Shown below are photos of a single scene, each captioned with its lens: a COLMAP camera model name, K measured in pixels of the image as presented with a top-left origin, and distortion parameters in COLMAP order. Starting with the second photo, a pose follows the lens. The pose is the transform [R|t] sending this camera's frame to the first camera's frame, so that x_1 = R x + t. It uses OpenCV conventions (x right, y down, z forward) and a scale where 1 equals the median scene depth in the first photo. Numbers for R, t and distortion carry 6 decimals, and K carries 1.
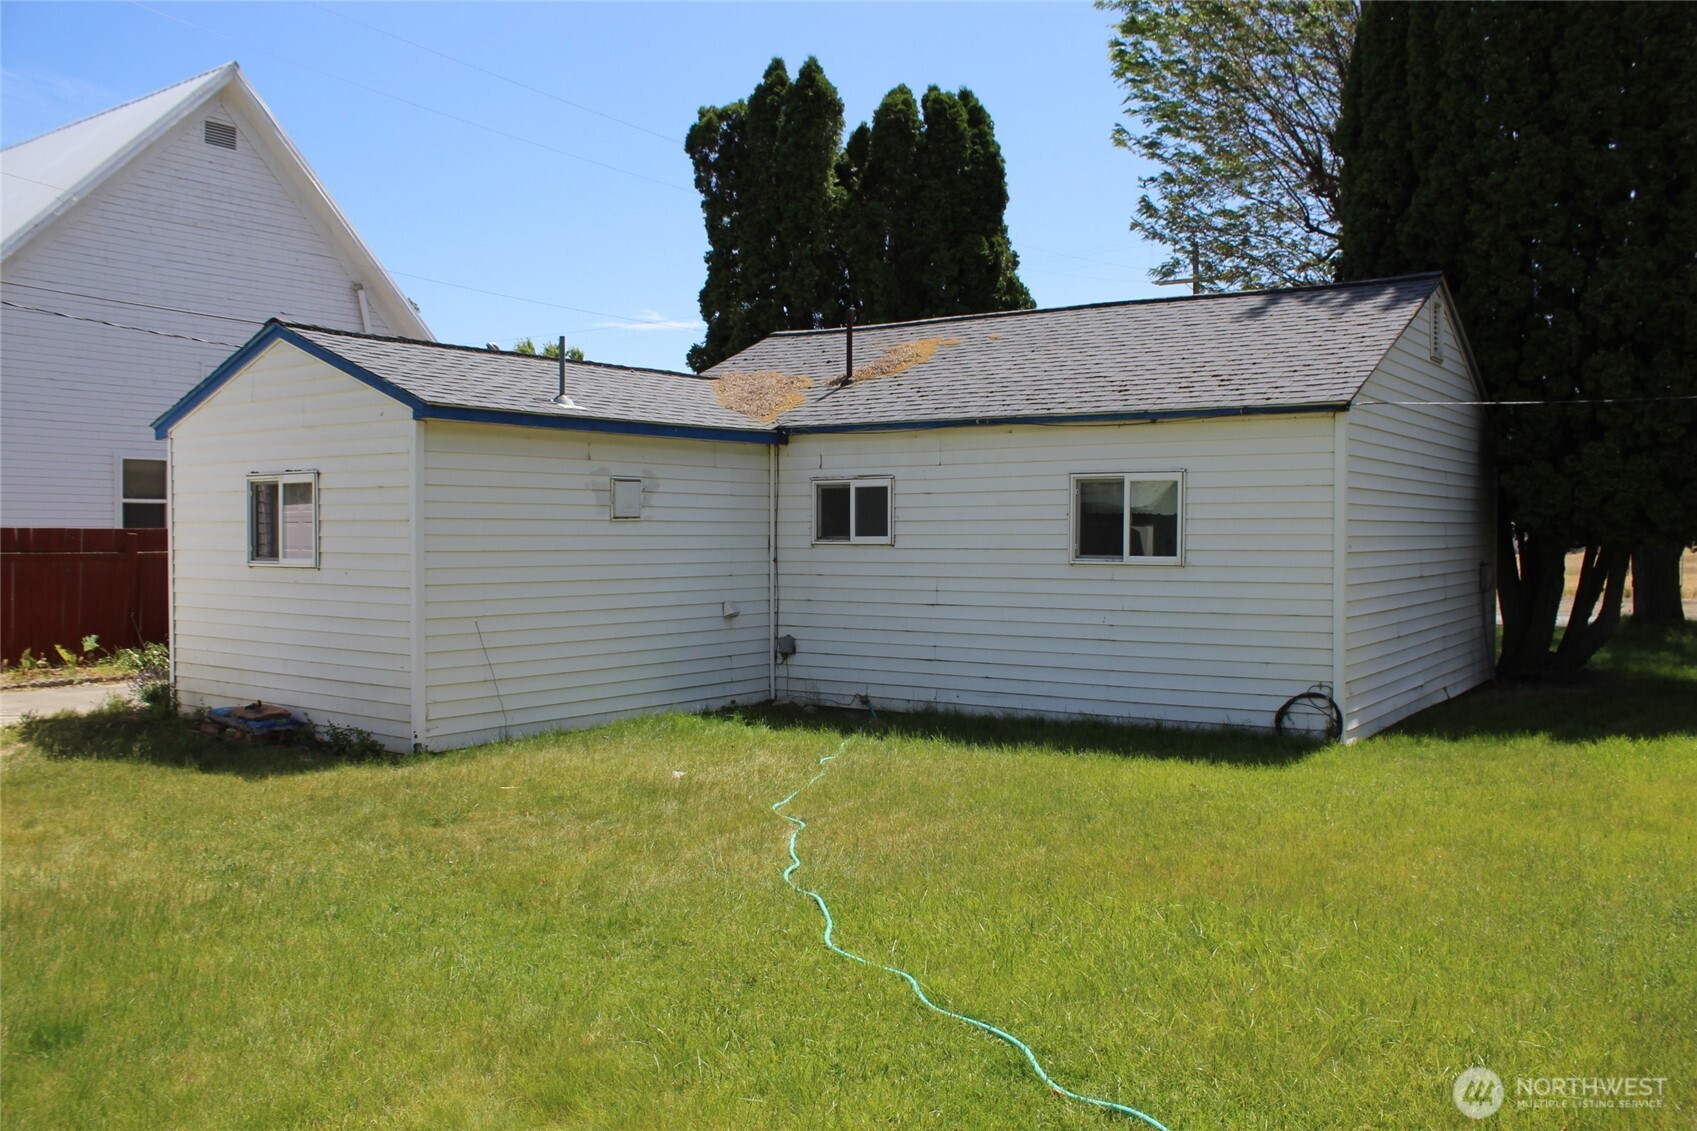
lens RADIAL K [[1467.2, 0, 848.5], [0, 1467.2, 565.5], [0, 0, 1]] dist [-0.264550, 0.001281]
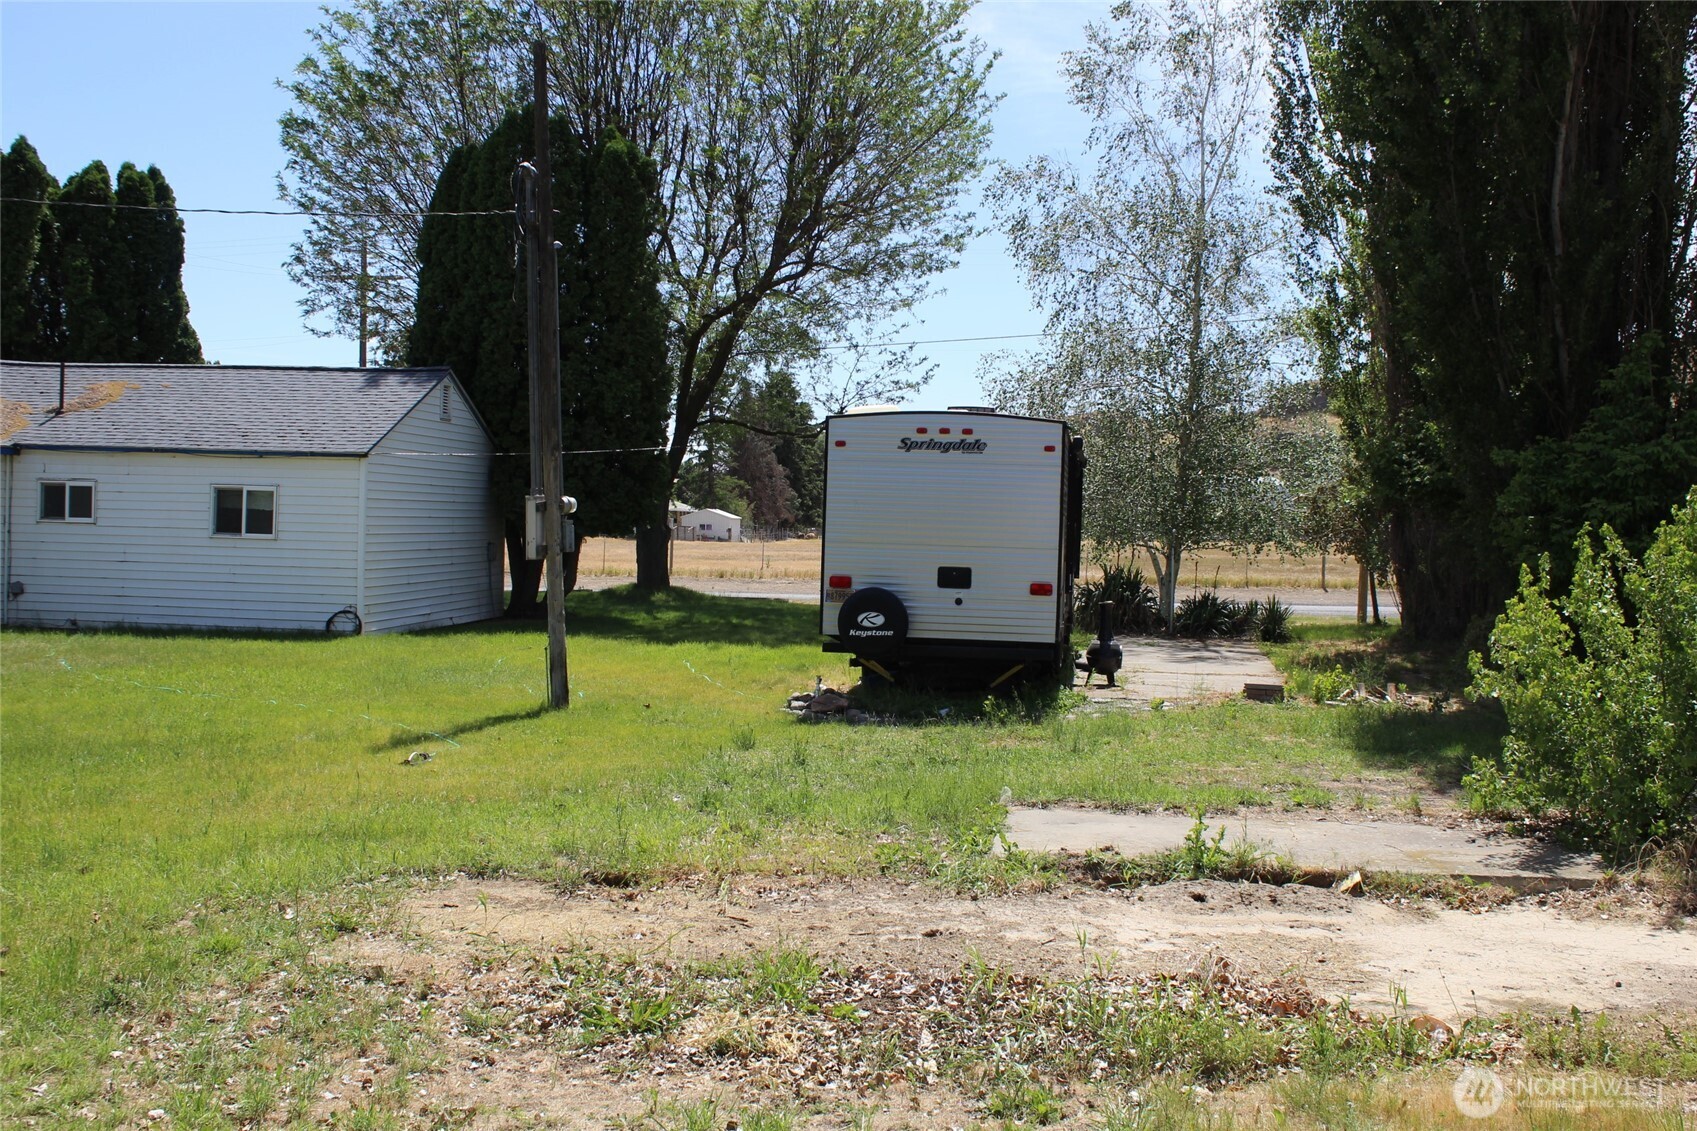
lens RADIAL K [[1688.2, 0, 848.5], [0, 1688.2, 565.5], [0, 0, 1]] dist [-0.132948, 0.172140]
pose [[0.882451, 0.011624, 0.470260, -0.091747], [-0.017585, 0.999811, 0.008285, 0.002178], [-0.470075, -0.015580, 0.882489, -0.965396]]
